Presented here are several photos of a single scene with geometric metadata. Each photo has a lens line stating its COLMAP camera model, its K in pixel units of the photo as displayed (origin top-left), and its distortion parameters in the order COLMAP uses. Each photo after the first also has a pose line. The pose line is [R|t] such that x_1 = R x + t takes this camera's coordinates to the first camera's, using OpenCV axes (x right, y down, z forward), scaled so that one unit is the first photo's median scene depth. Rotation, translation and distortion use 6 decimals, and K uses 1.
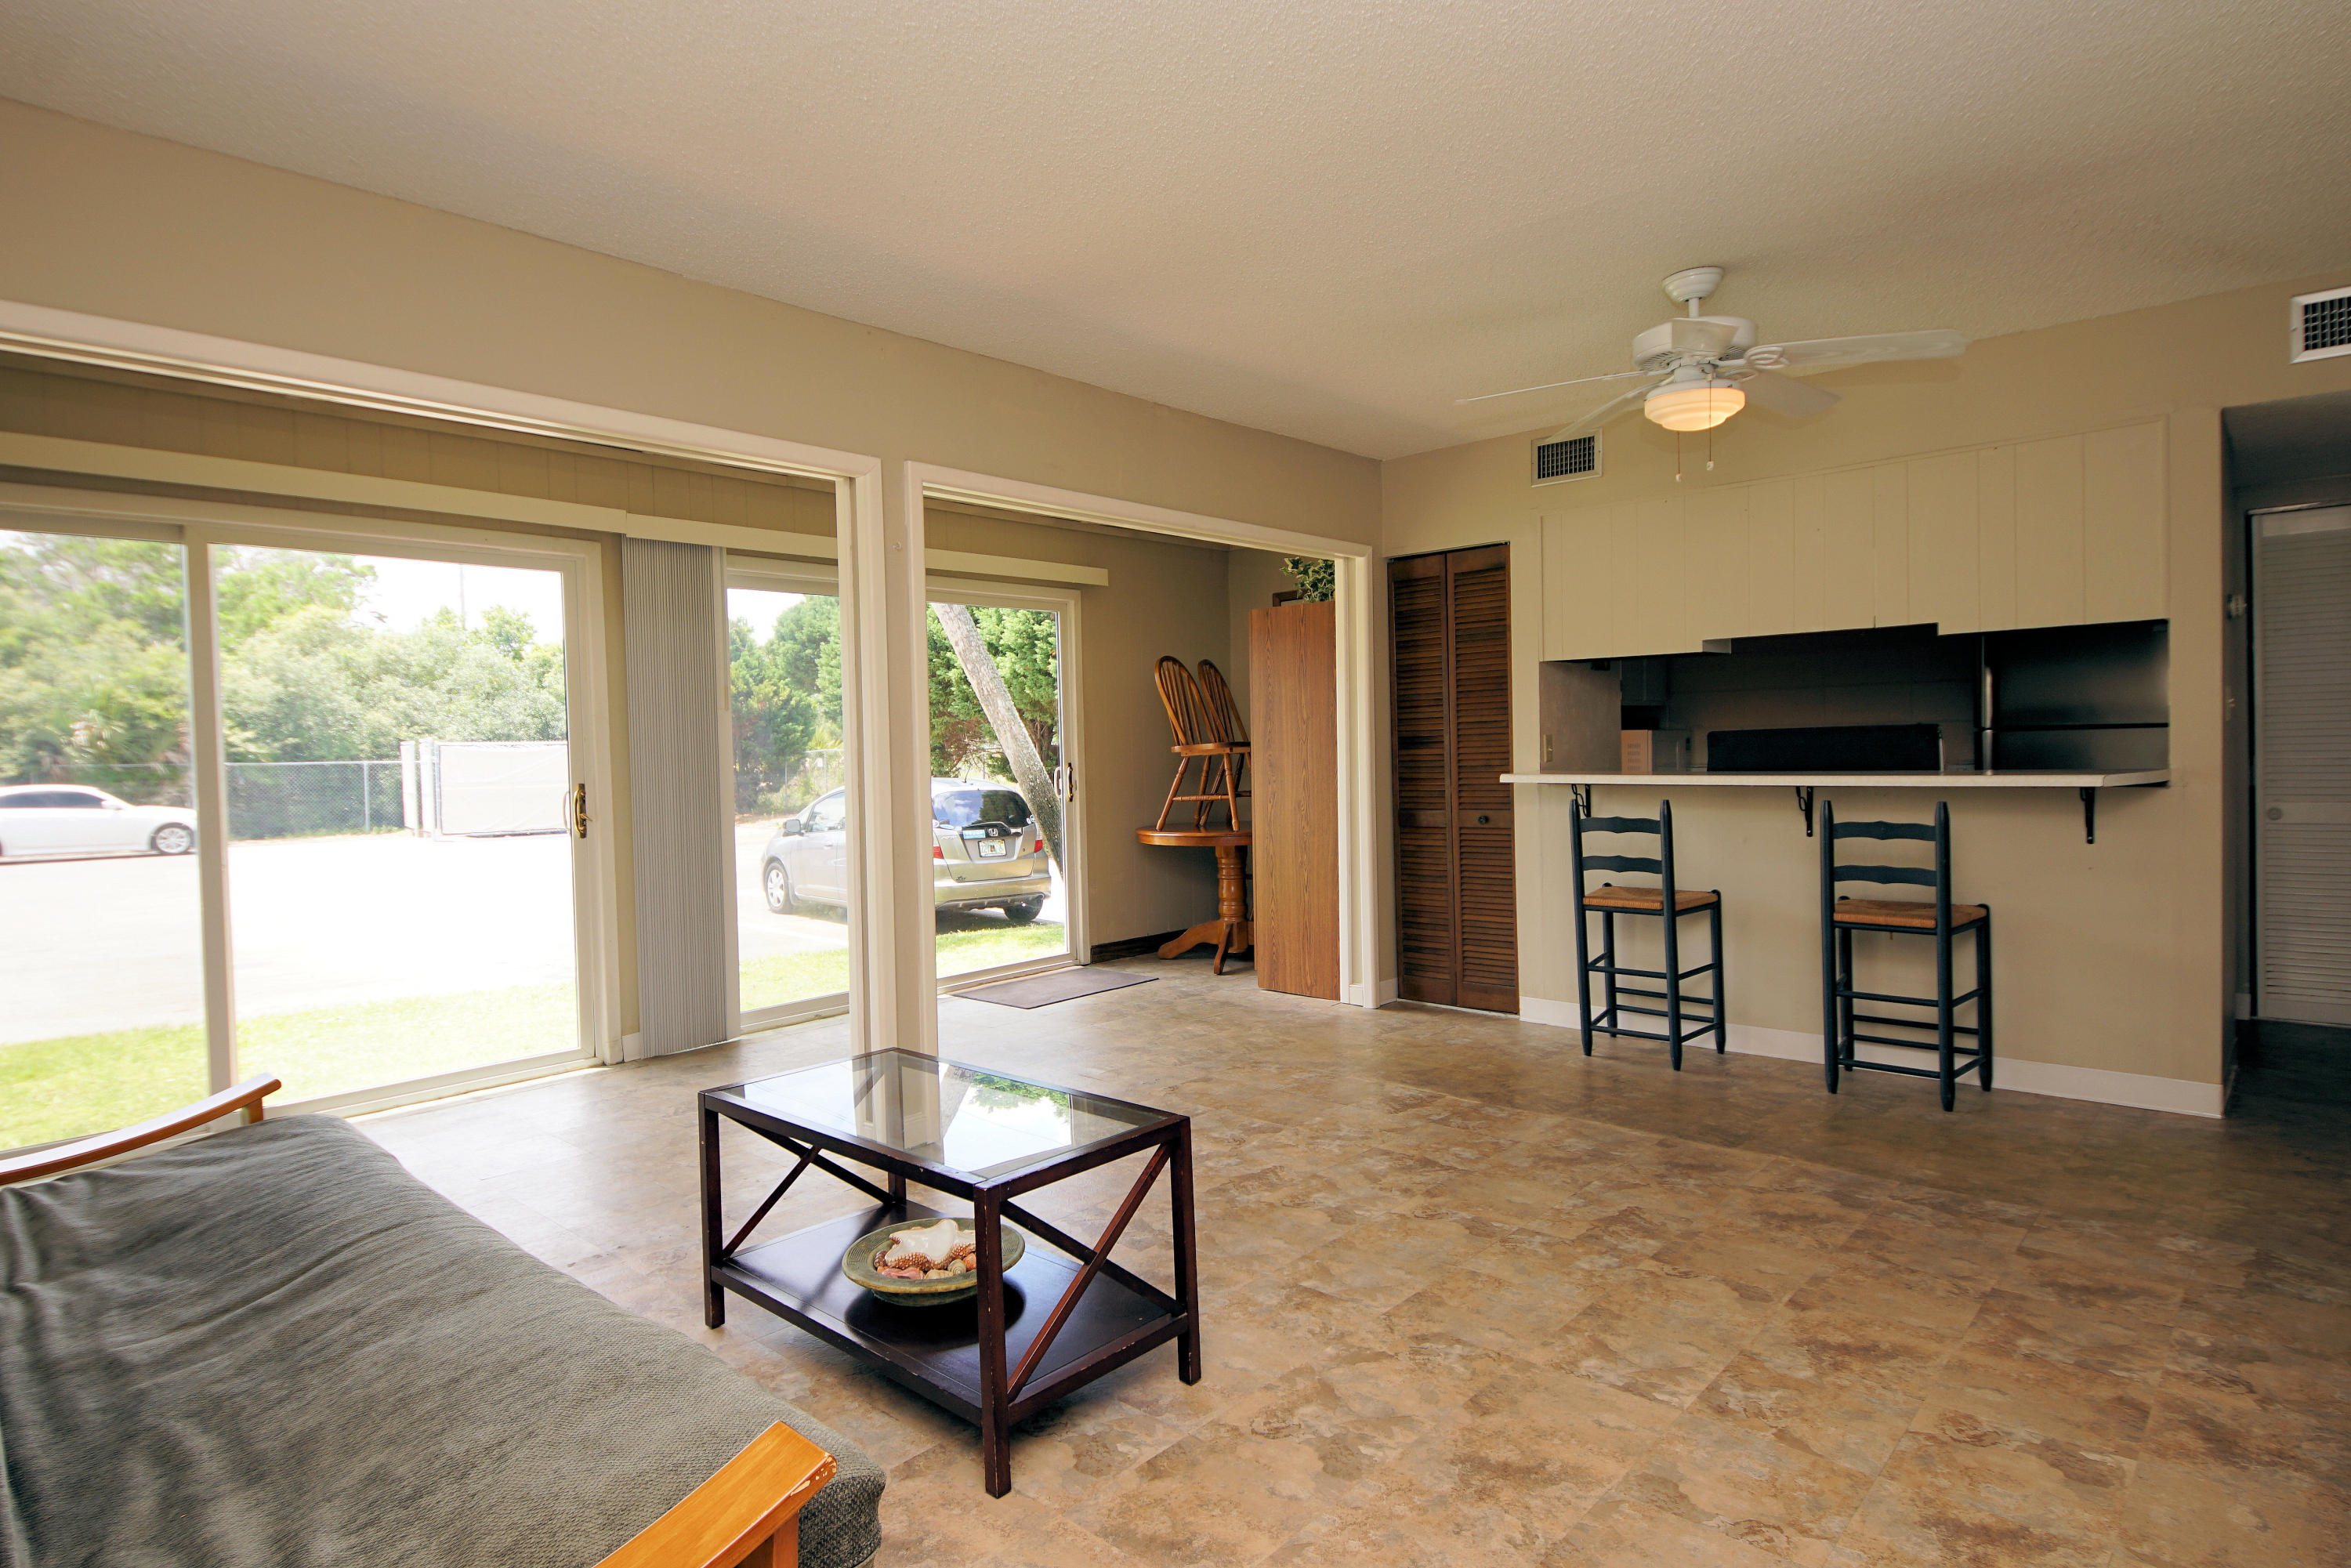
lens RADIAL K [[1258.5, 0, 1144.7], [0, 1258.5, 775.1], [0, 0, 1]] dist [0.033550, -0.031631]
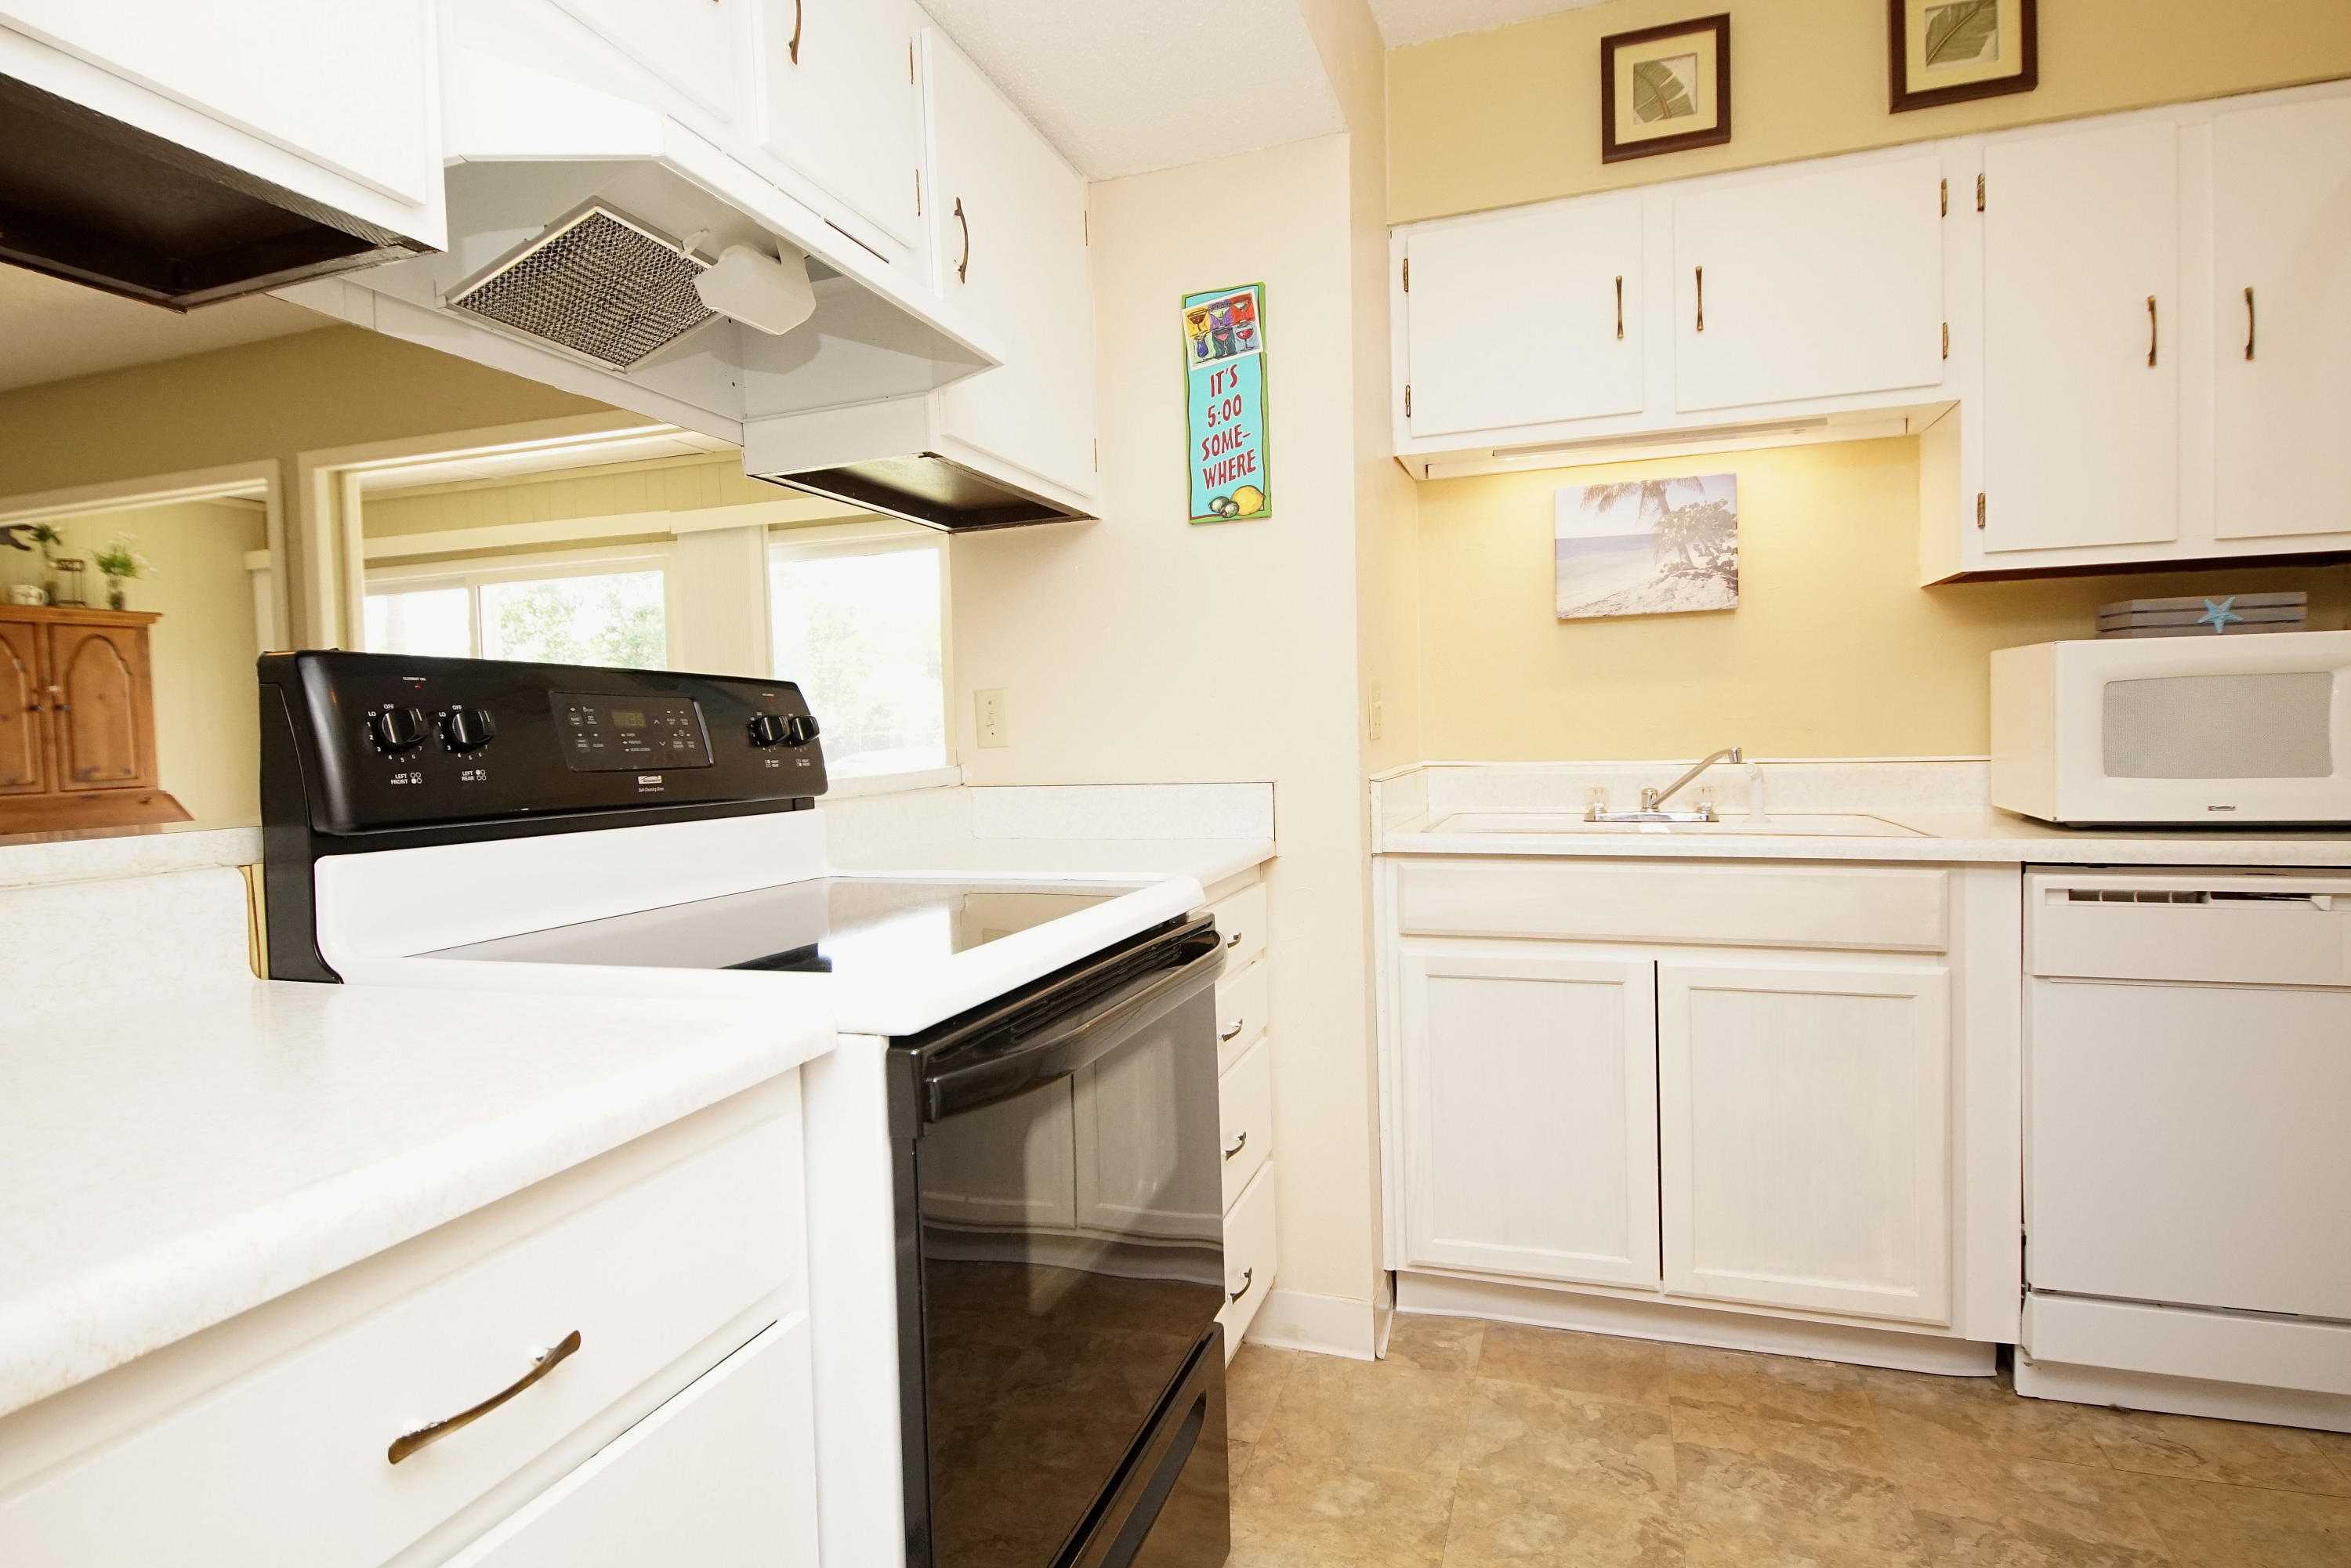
lens RADIAL K [[1258.5, 0, 1147.5], [0, 1258.5, 774.4], [0, 0, 1]] dist [0.033550, -0.031631]
pose [[0.405048, 0.043778, -0.913247, 1.024623], [0.000941, 0.998833, 0.048298, -0.031043], [0.914295, -0.020422, 0.404534, 1.151392]]
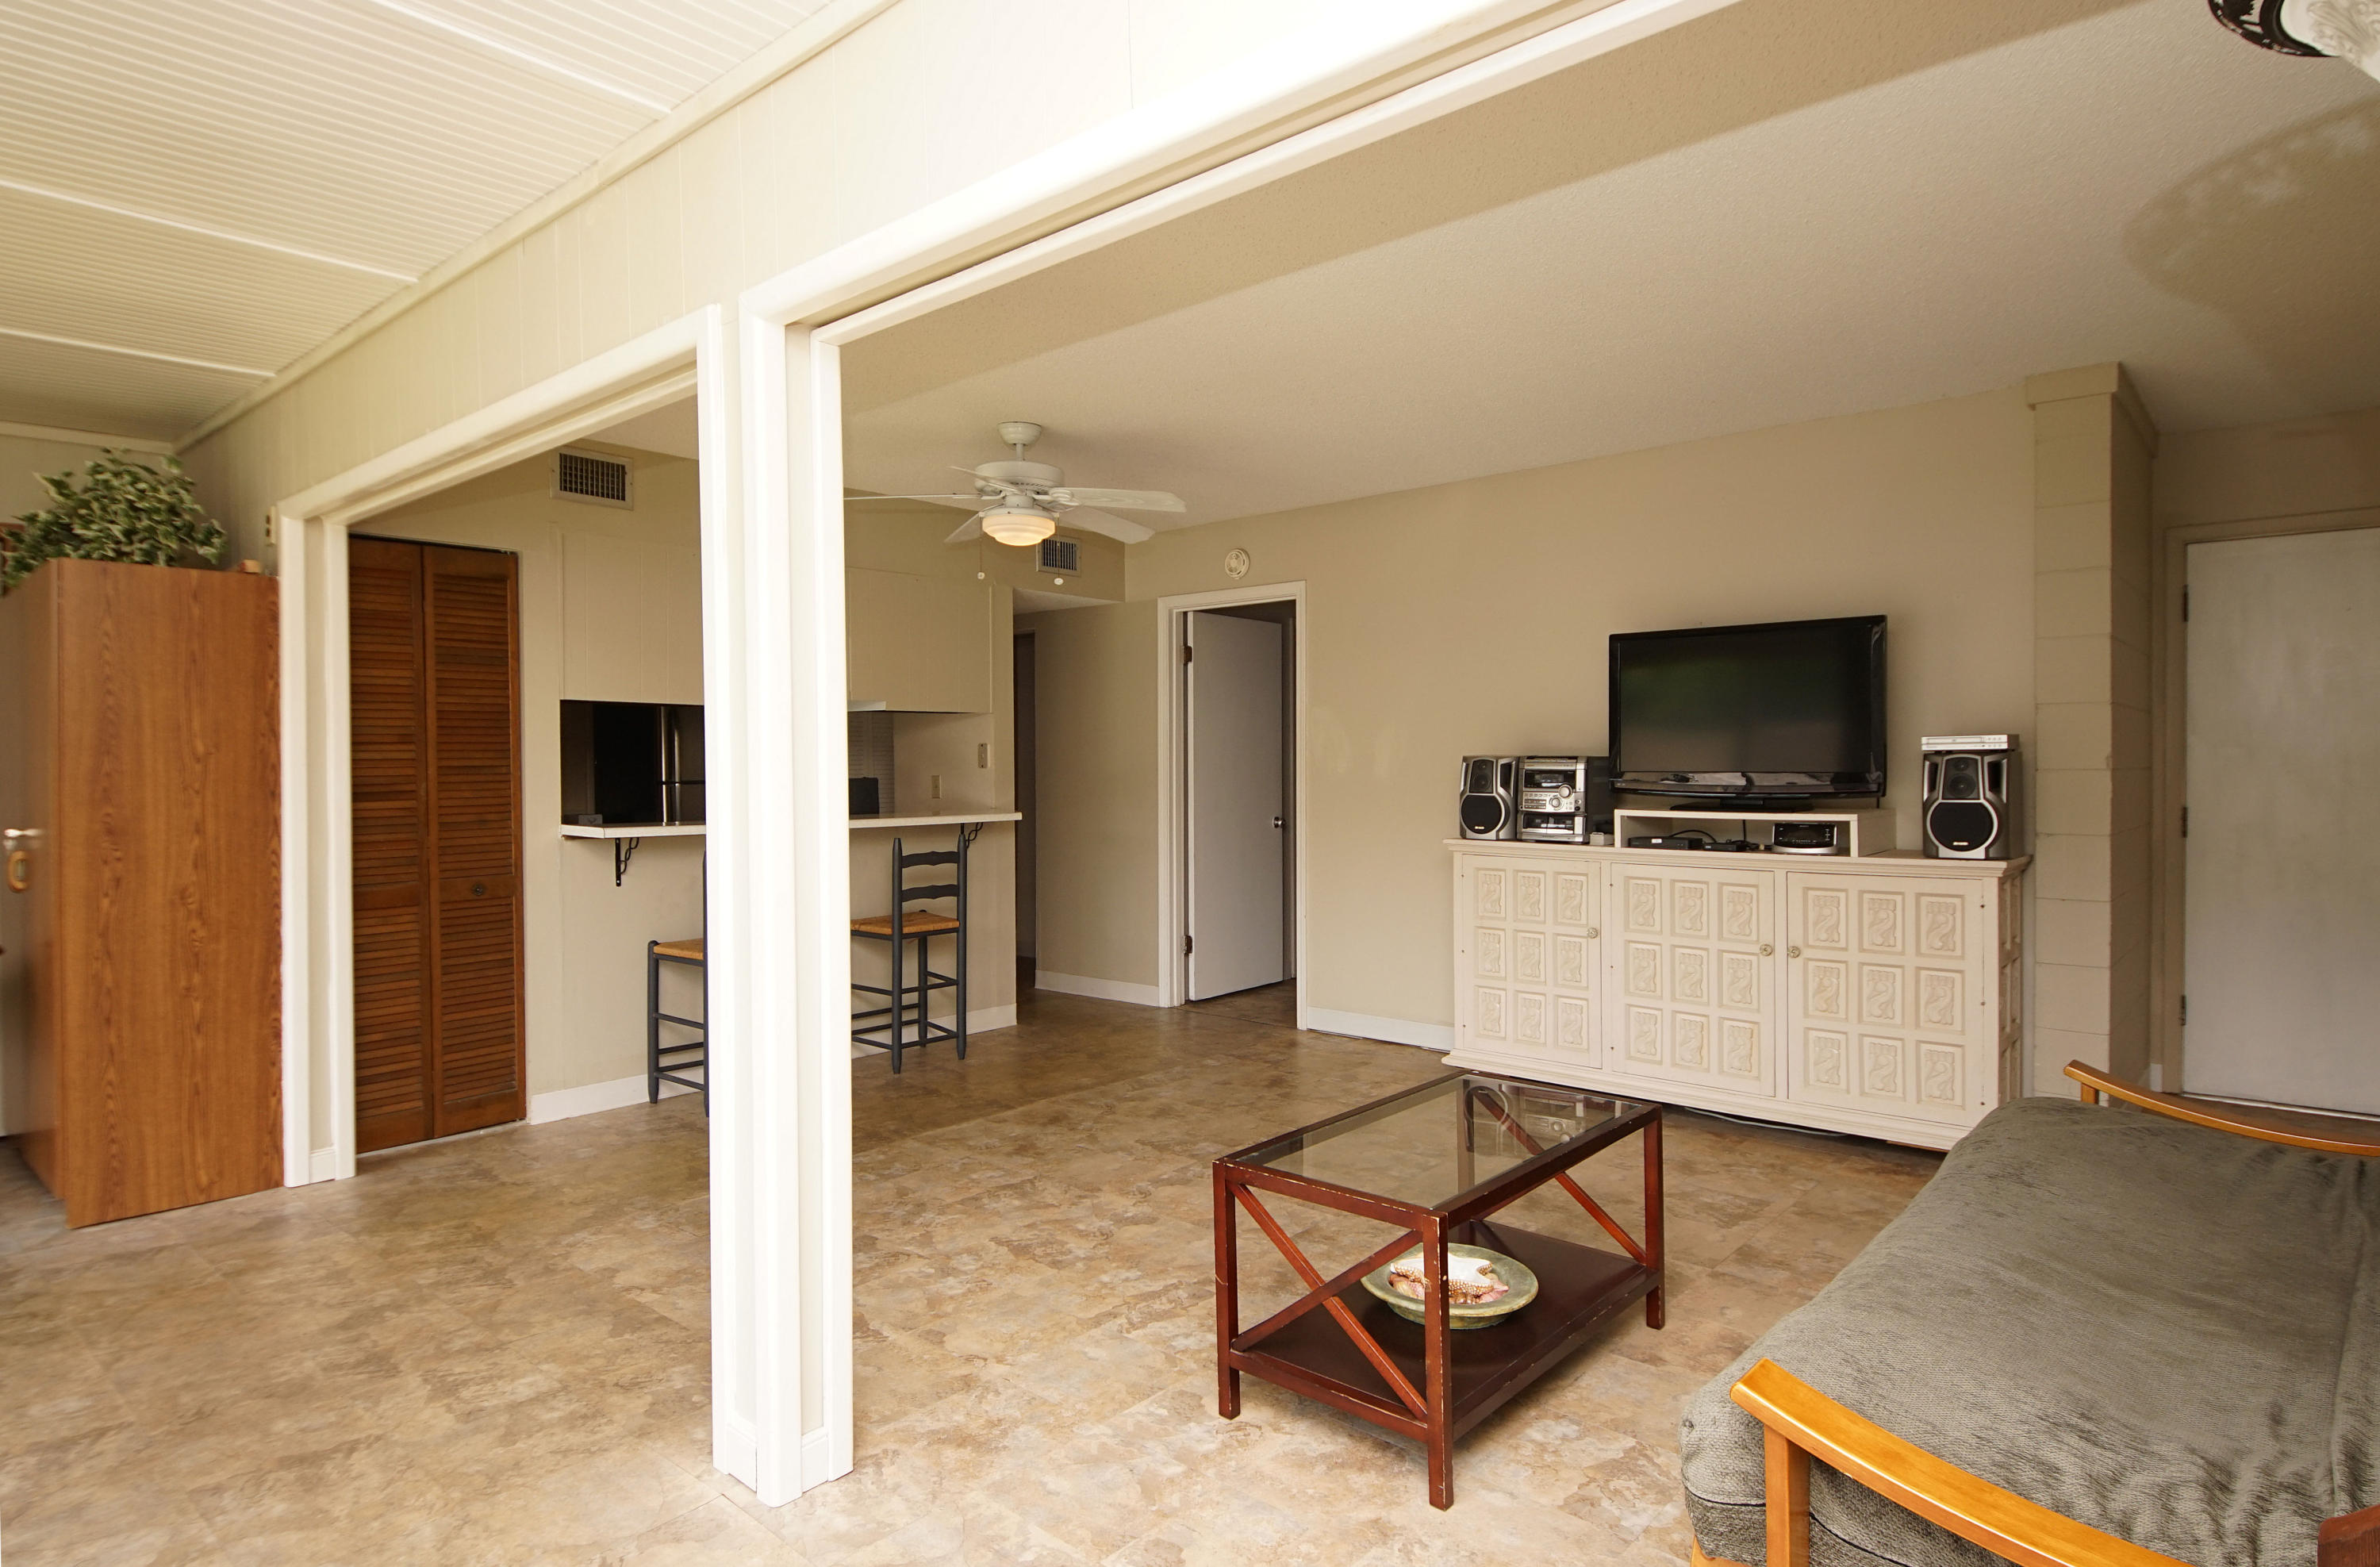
lens RADIAL K [[1305.4, 0, 1185.7], [0, 1305.4, 767.9], [0, 0, 1]] dist [0.024548, -0.015941]
pose [[-0.029300, 0.019748, 0.999376, -0.798466], [0.029237, 0.999394, -0.018891, -0.017260], [-0.999143, 0.028666, -0.029859, 0.790998]]
